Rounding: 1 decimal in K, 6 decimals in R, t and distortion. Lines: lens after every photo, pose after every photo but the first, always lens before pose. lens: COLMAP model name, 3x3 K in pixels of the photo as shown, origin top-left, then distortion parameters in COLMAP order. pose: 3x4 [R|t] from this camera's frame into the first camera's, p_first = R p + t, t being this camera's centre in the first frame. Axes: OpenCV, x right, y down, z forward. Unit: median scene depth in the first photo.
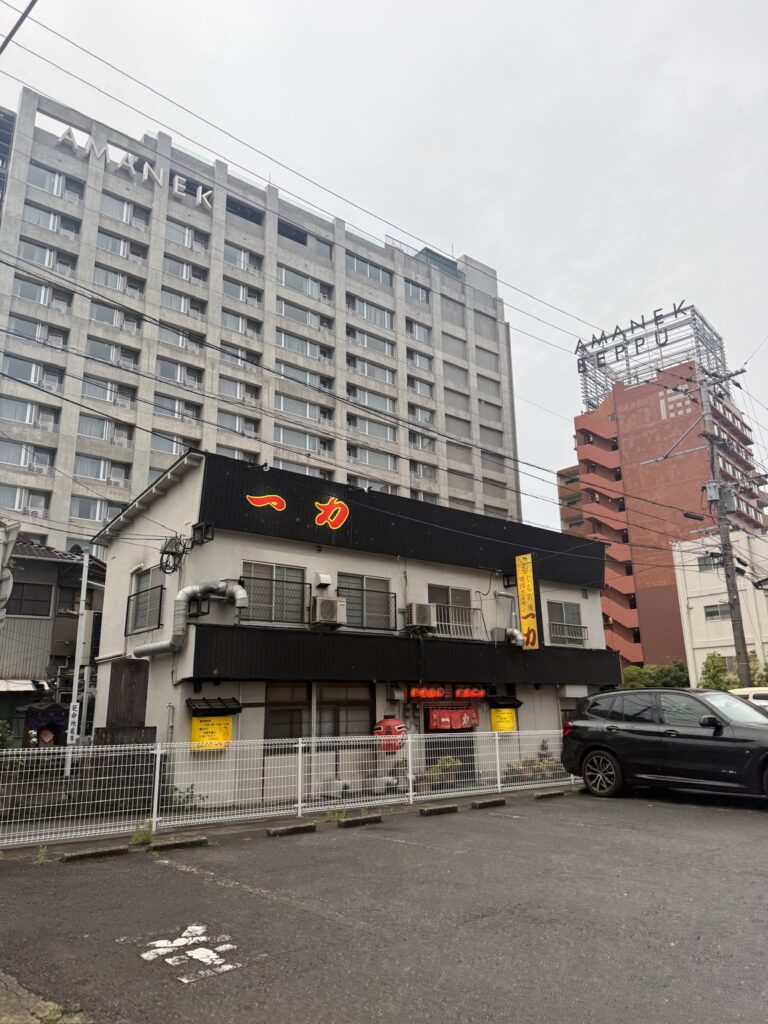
lens RADIAL K [[733.9, 0, 381.8], [0, 733.9, 508.8], [0, 0, 1]] dist [-0.018950, 0.005598]
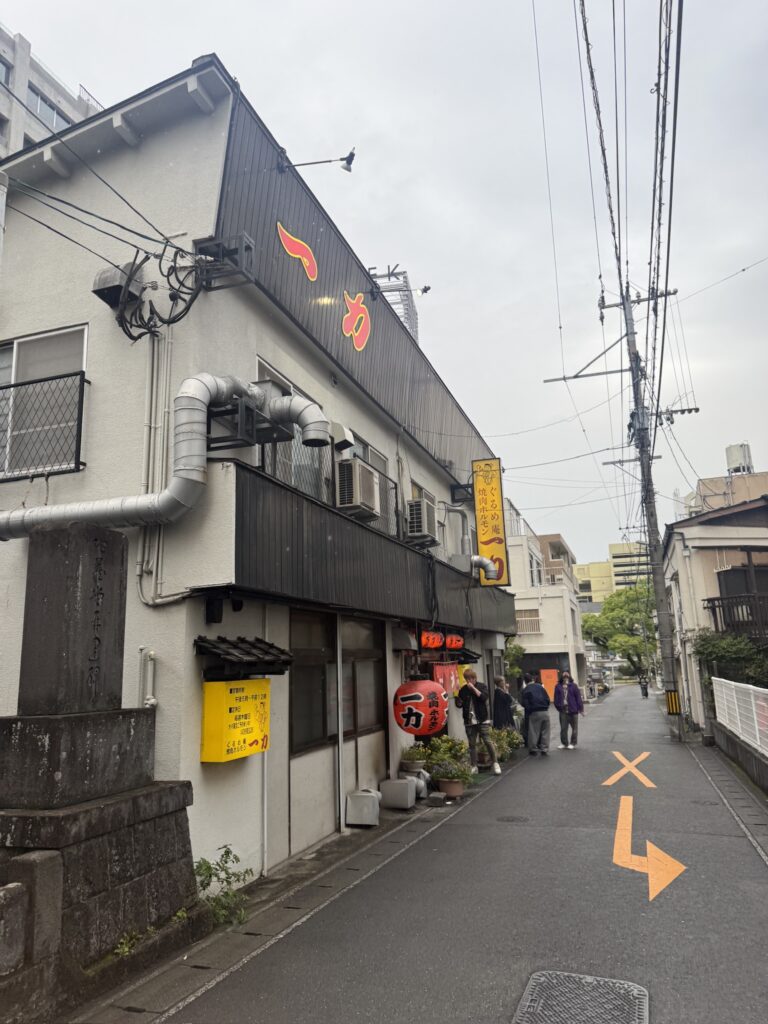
lens RADIAL K [[733.9, 0, 382.1], [0, 733.9, 511.7], [0, 0, 1]] dist [-0.018950, 0.005598]
pose [[0.849989, 0.100184, 0.517187, -0.392124], [-0.124942, 0.992077, 0.013164, 0.168701], [-0.511770, -0.075808, 0.855771, 0.592432]]
